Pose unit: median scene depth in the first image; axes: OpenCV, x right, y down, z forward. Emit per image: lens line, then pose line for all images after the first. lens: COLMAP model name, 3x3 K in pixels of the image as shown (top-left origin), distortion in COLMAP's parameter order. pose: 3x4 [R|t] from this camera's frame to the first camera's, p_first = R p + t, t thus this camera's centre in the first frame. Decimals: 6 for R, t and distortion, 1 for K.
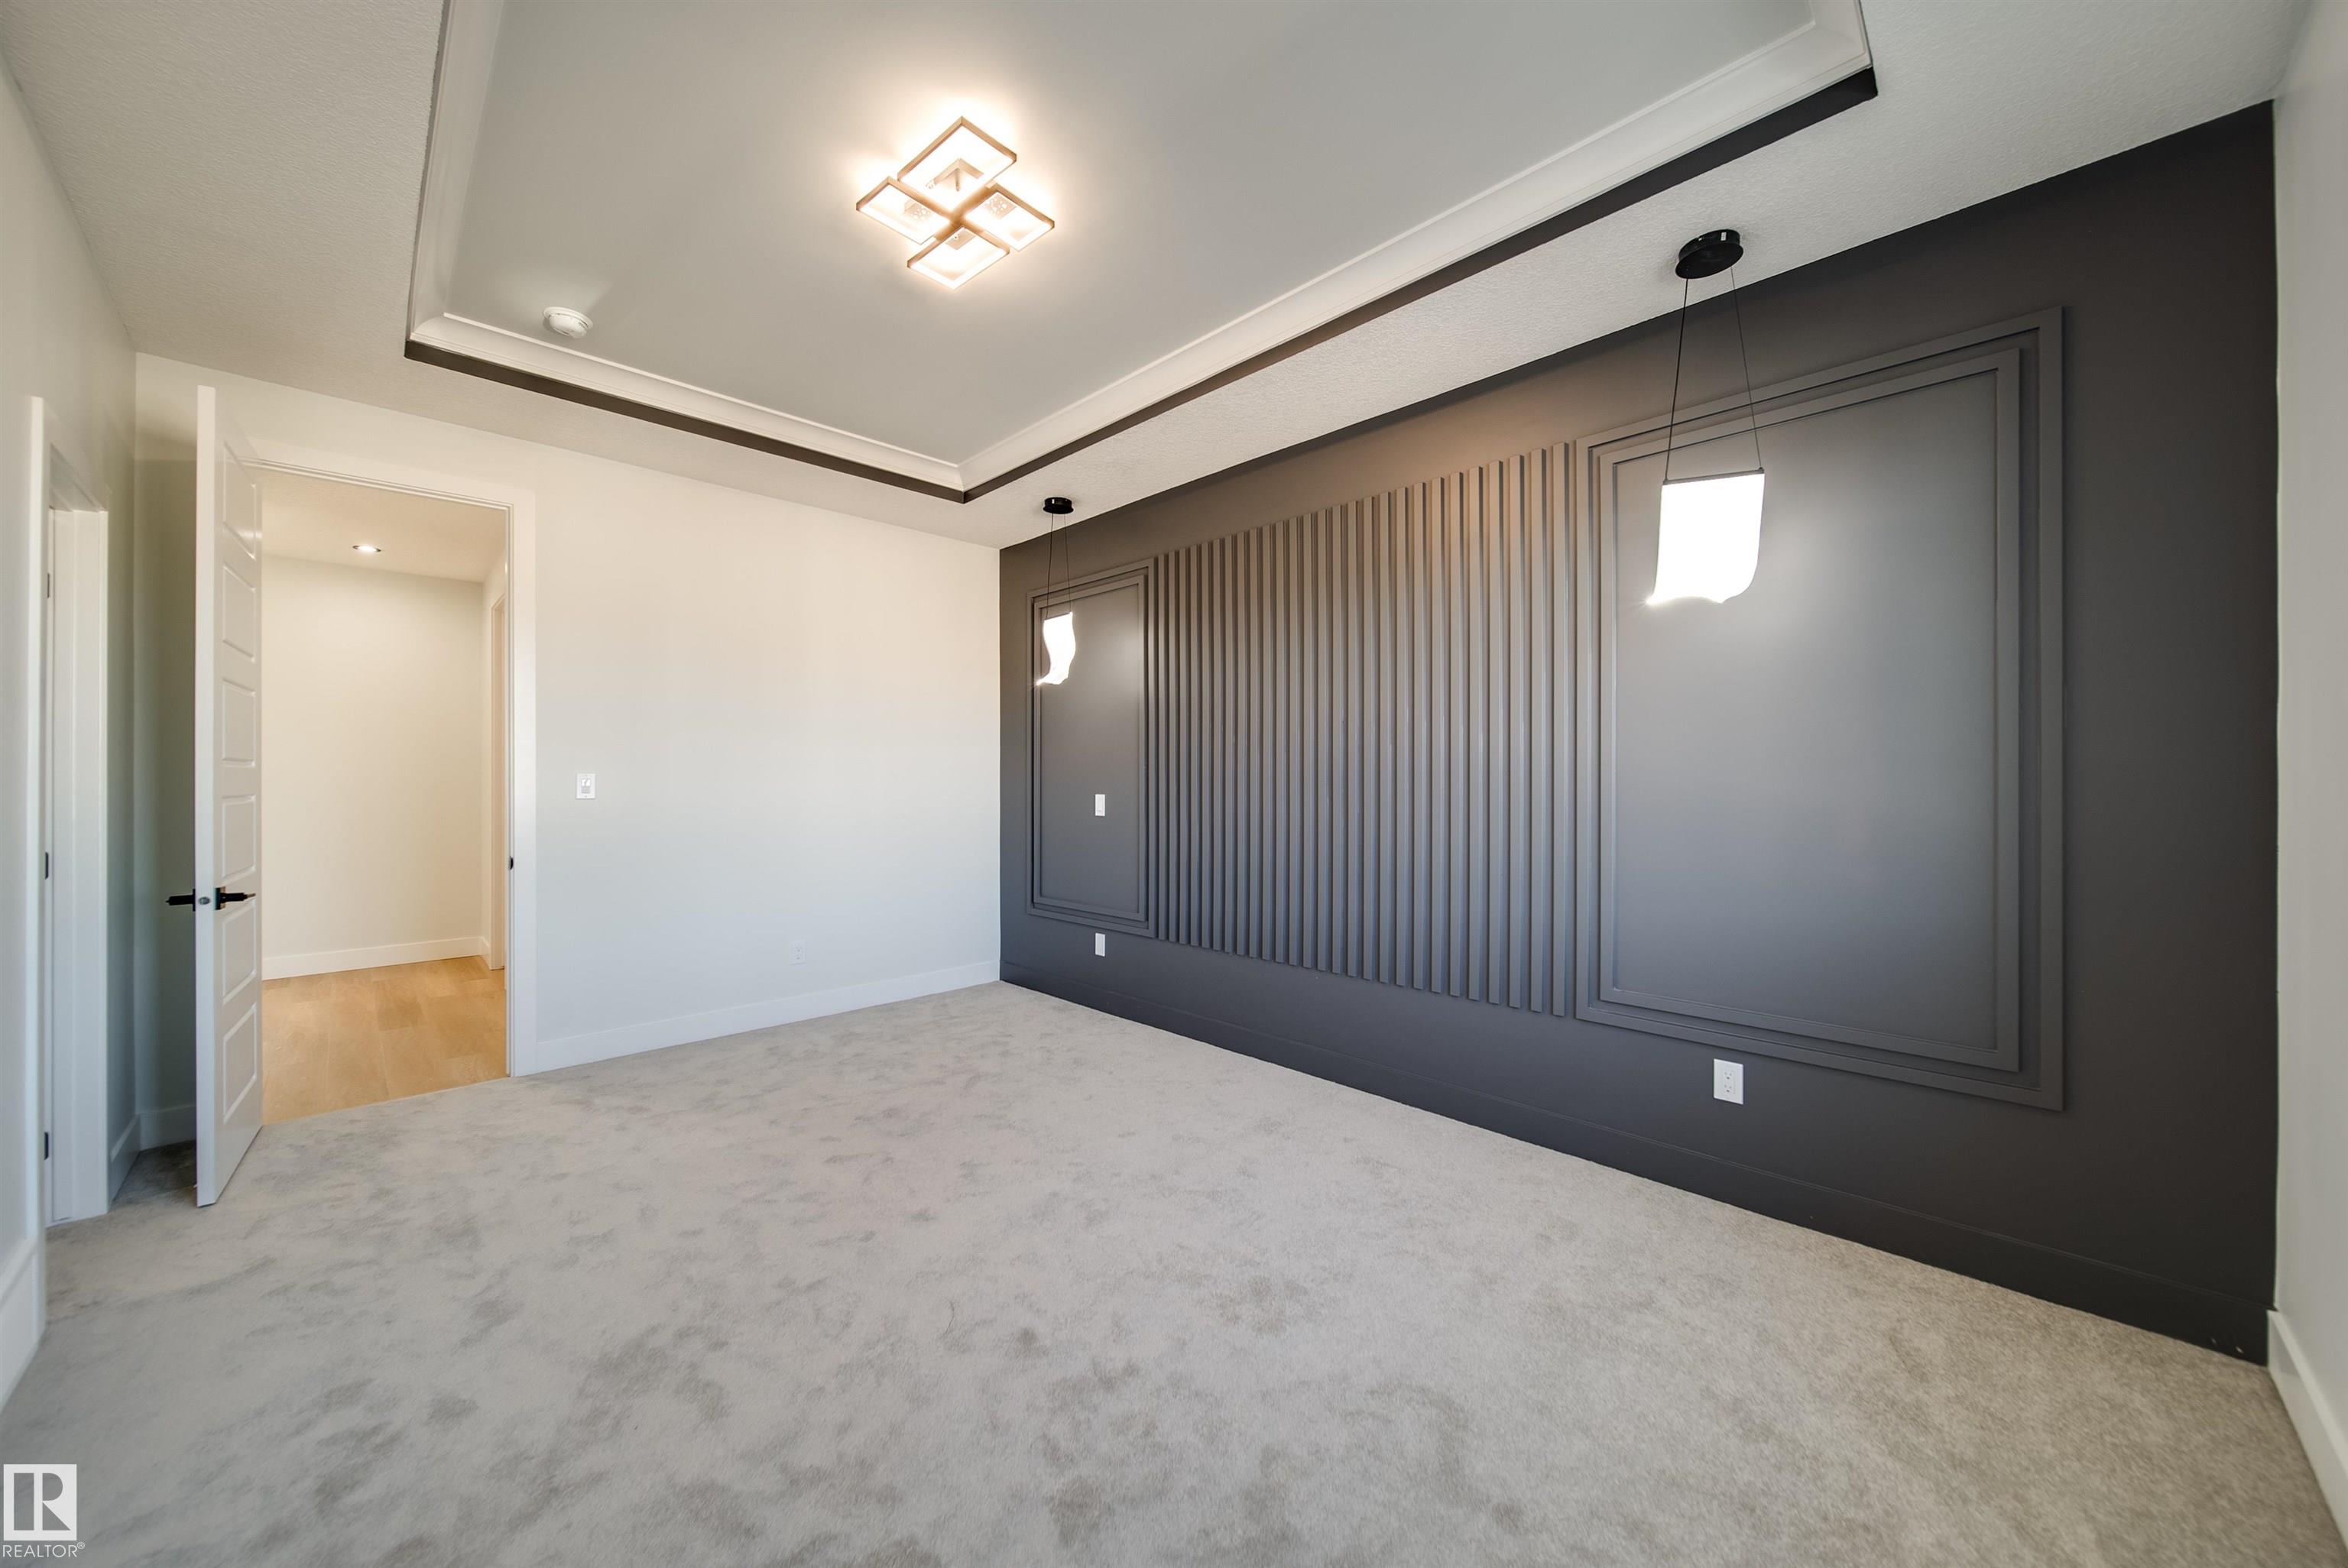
lens RADIAL K [[843.1, 0, 1199.8], [0, 843.1, 787.8], [0, 0, 1]] dist [-0.004828, -0.000751]
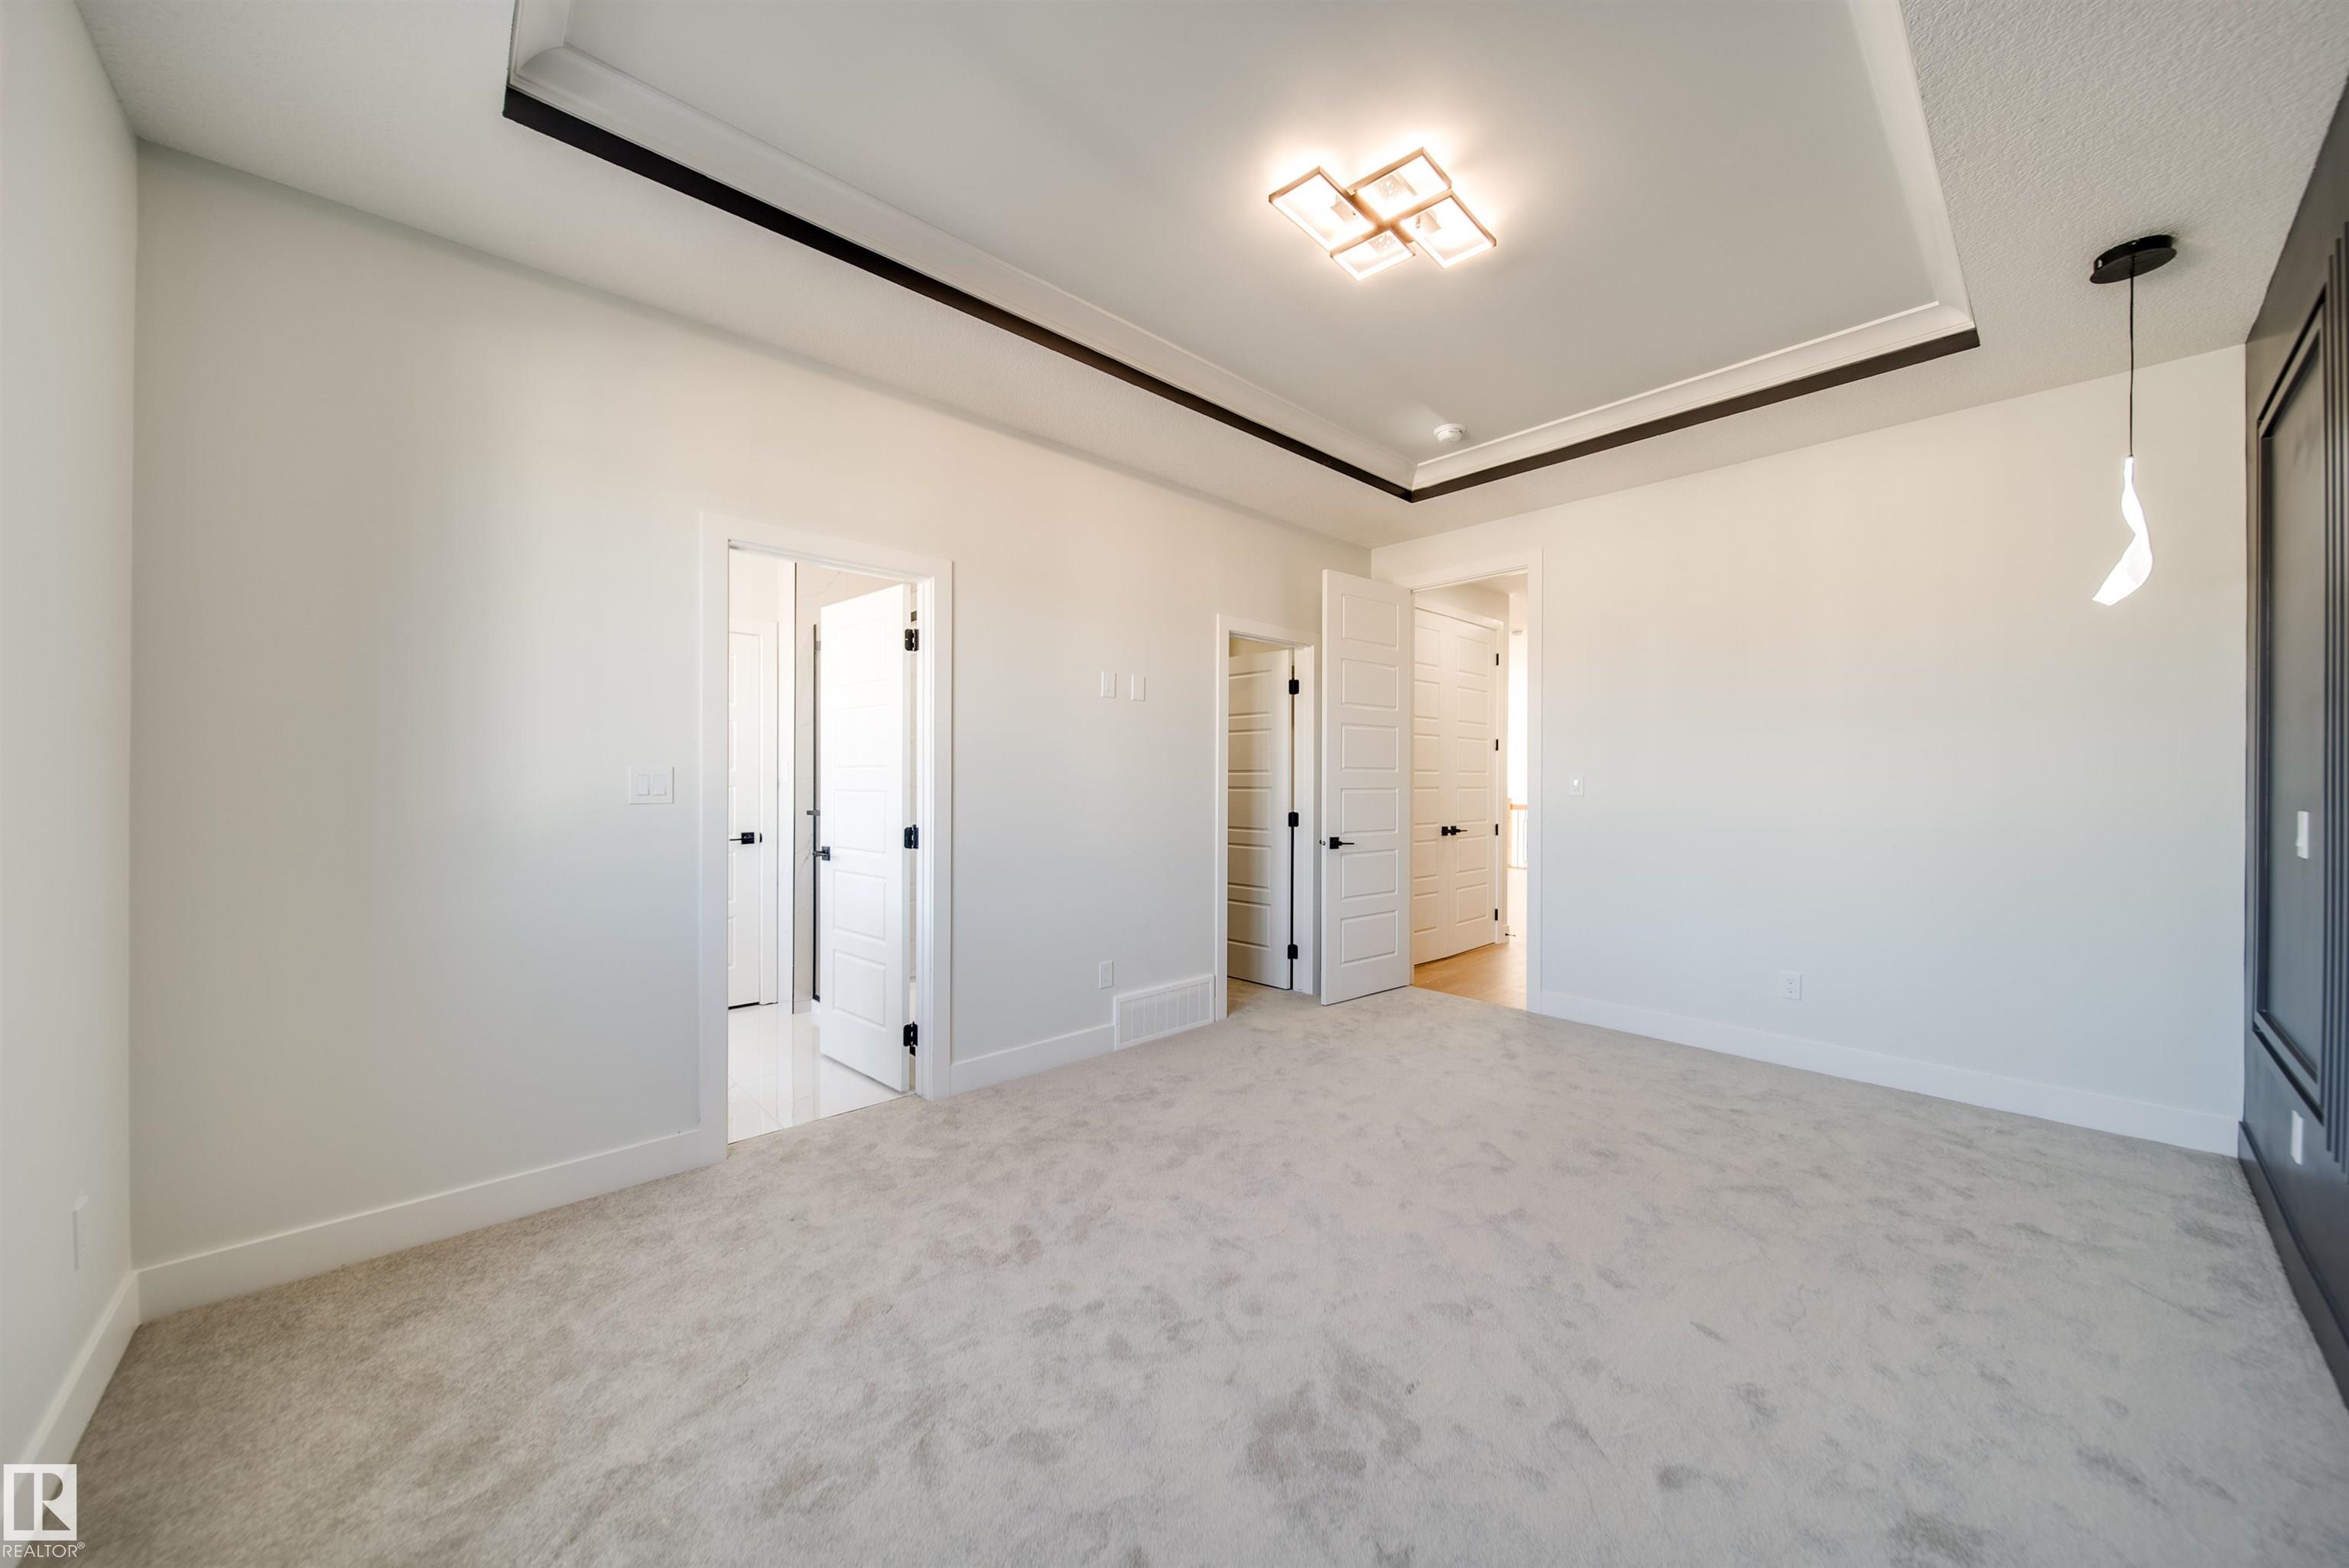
lens RADIAL K [[843.5, 0, 1175.6], [0, 843.5, 783.4], [0, 0, 1]] dist [-0.004828, -0.000751]
pose [[-0.082827, 0.003601, -0.996557, 0.544753], [-0.007329, 0.999964, 0.004222, -0.004638], [0.996537, 0.007654, -0.082797, 0.609318]]
